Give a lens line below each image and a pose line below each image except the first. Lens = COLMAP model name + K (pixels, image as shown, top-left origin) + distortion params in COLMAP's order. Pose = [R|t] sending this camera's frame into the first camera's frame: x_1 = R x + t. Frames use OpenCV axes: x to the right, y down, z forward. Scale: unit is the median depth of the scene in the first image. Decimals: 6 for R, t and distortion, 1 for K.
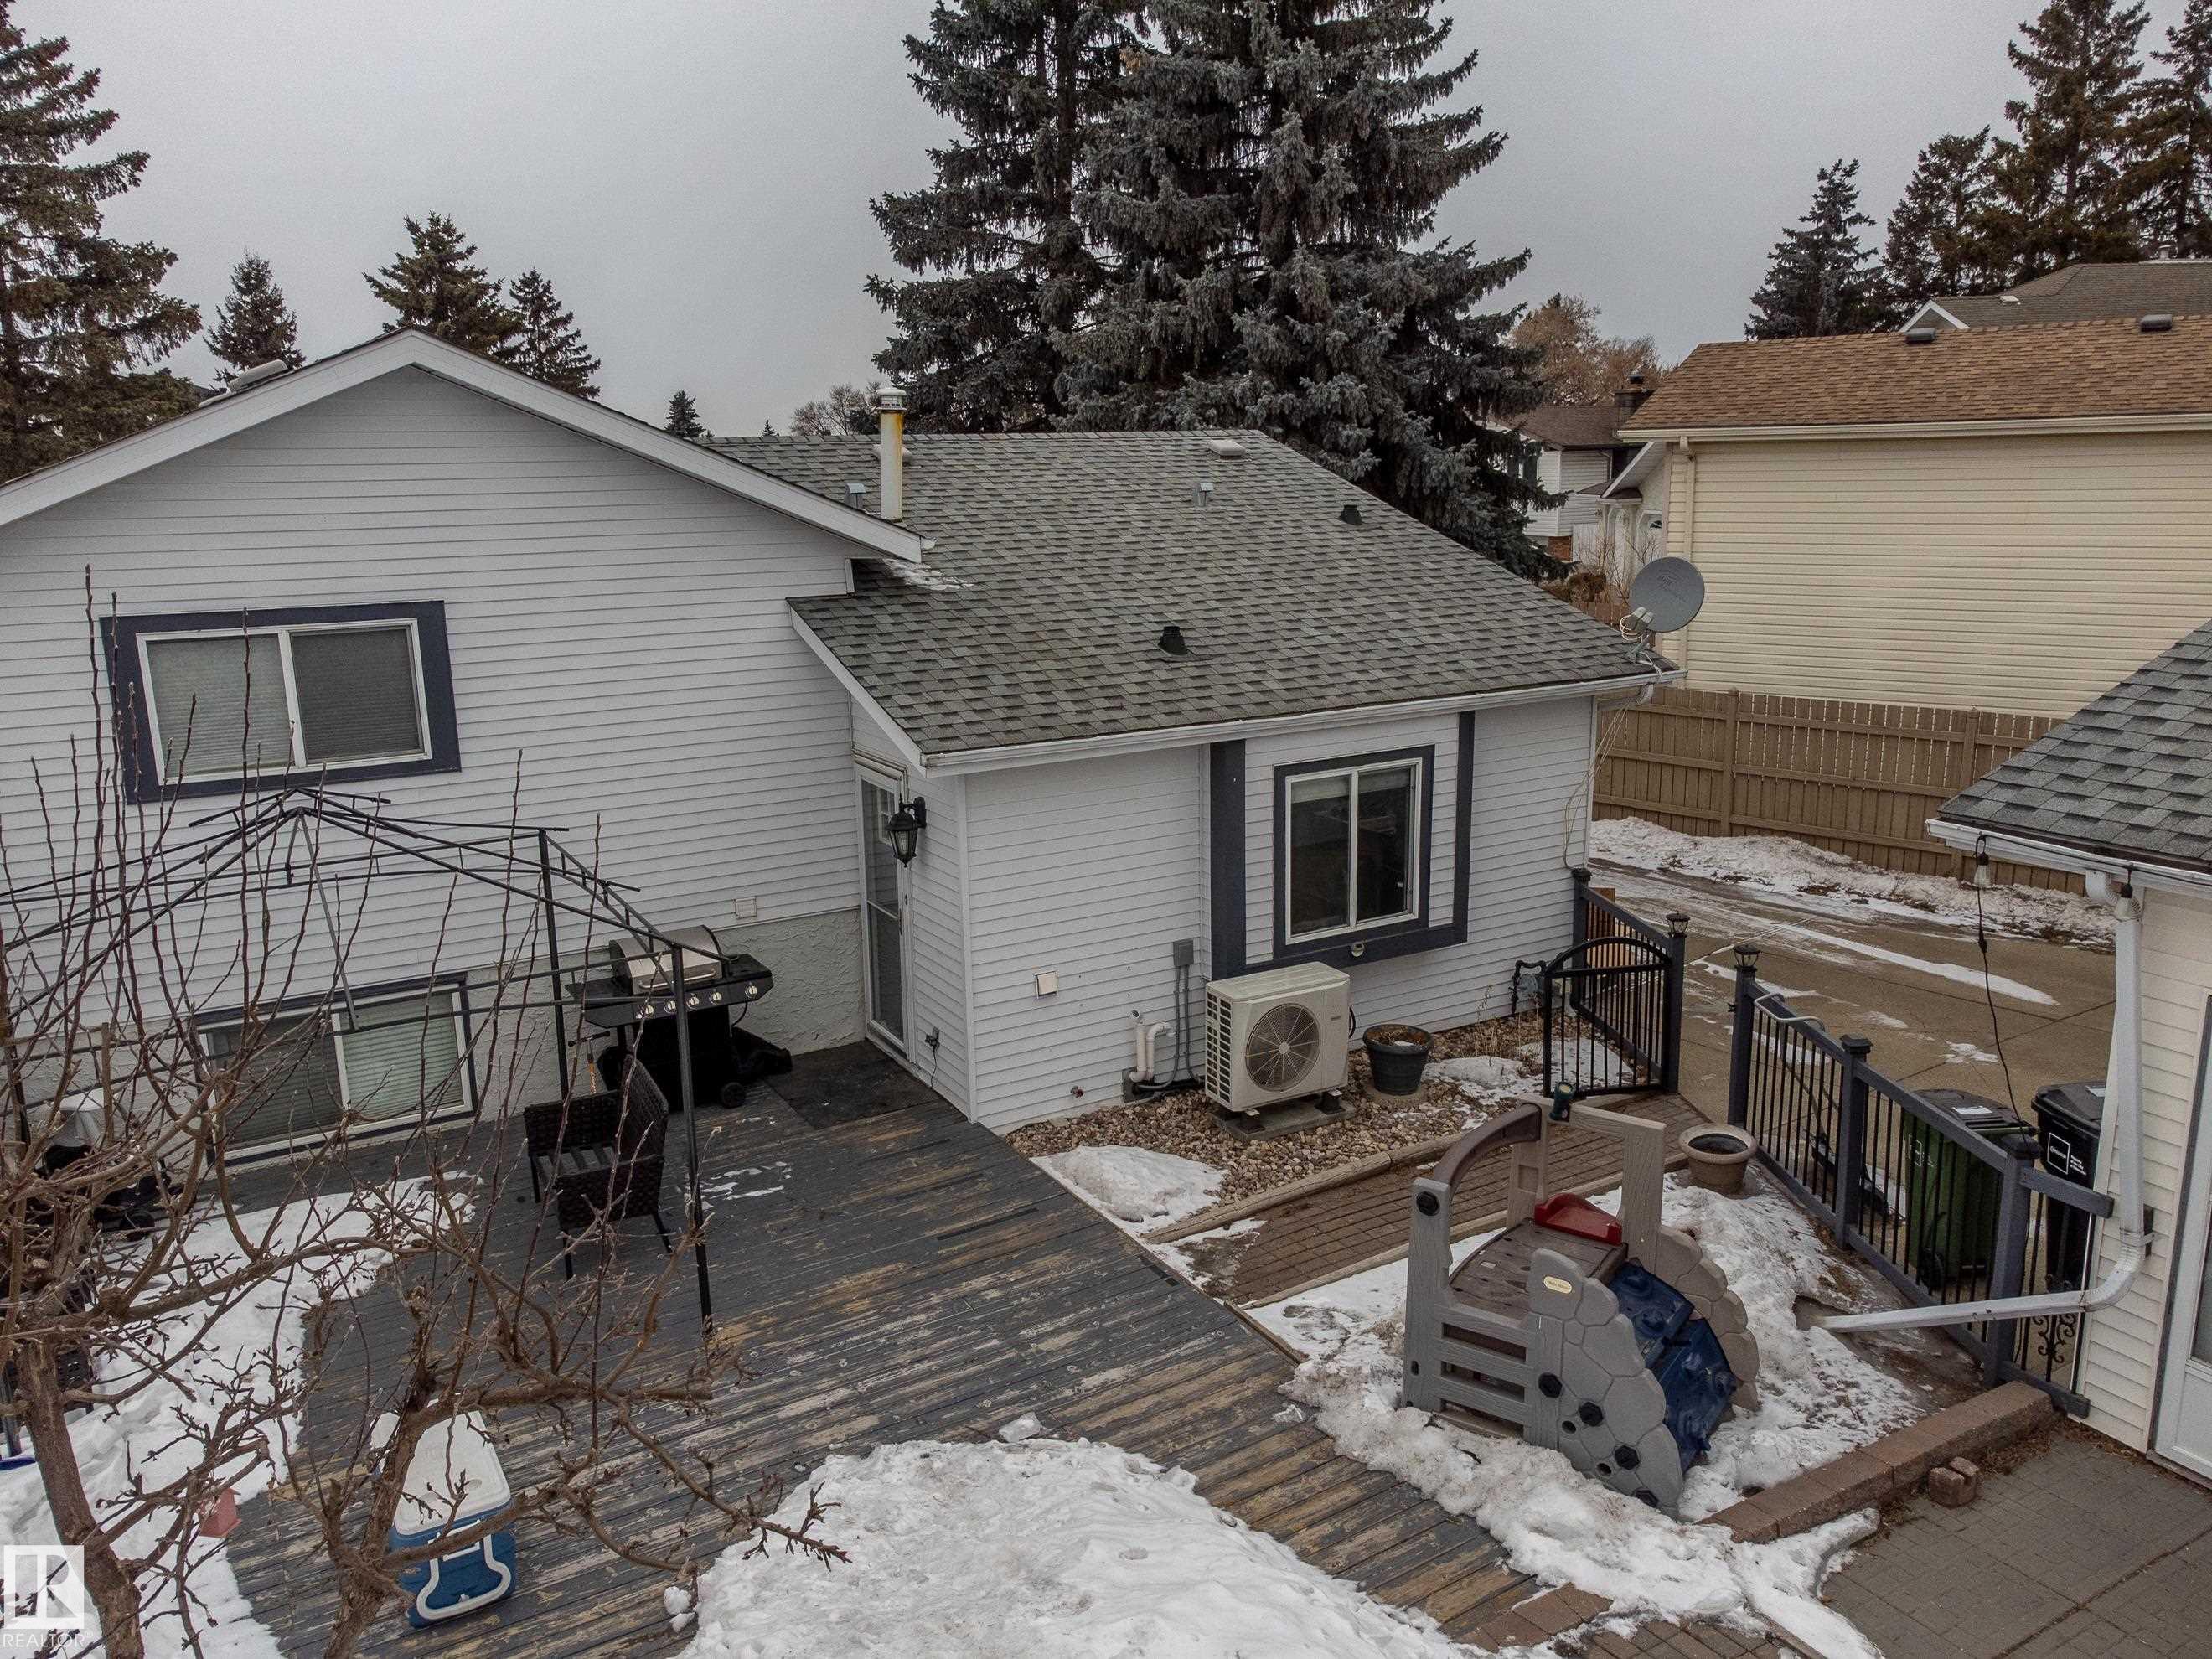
lens RADIAL K [[1654.8, 0, 1106.0], [0, 1654.8, 829.5], [0, 0, 1]] dist [0.015109, 0.009156]
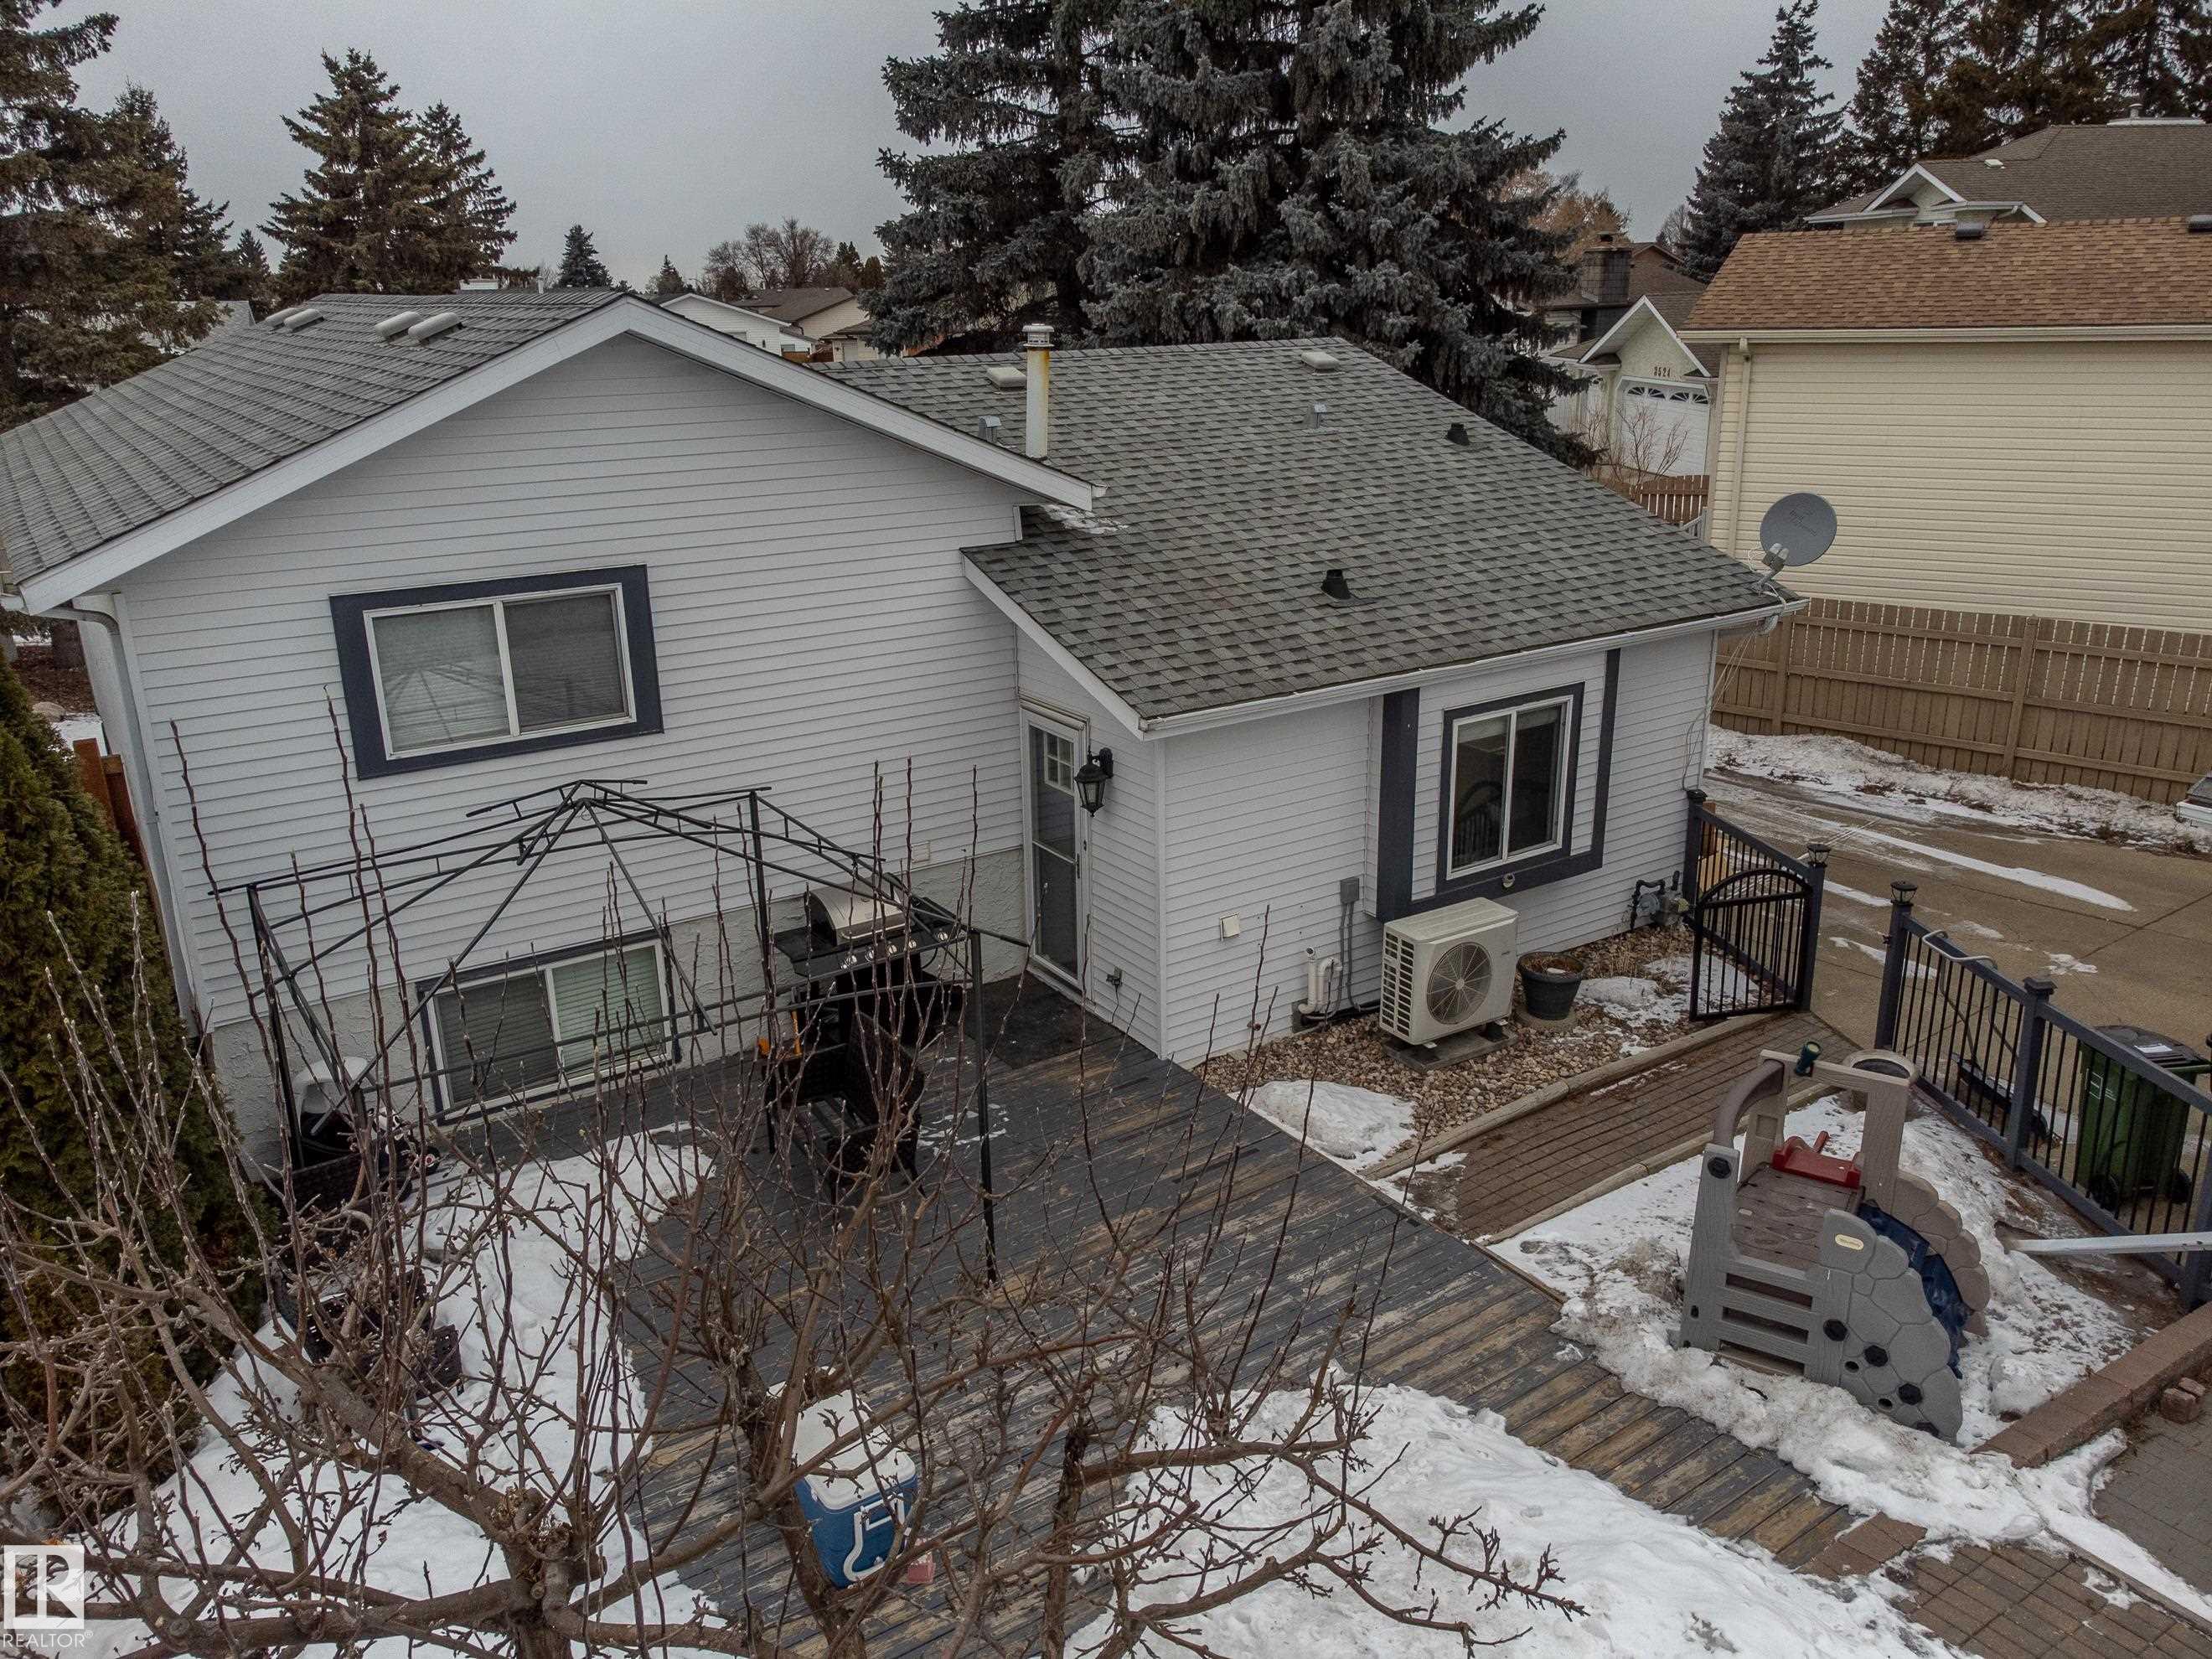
lens RADIAL K [[1654.8, 0, 1106.0], [0, 1654.8, 829.5], [0, 0, 1]] dist [0.015109, 0.009156]
pose [[0.998481, -0.017635, 0.052206, -0.155249], [0.012681, 0.995515, 0.093754, -0.060711], [-0.053625, -0.092949, 0.994226, -0.021082]]
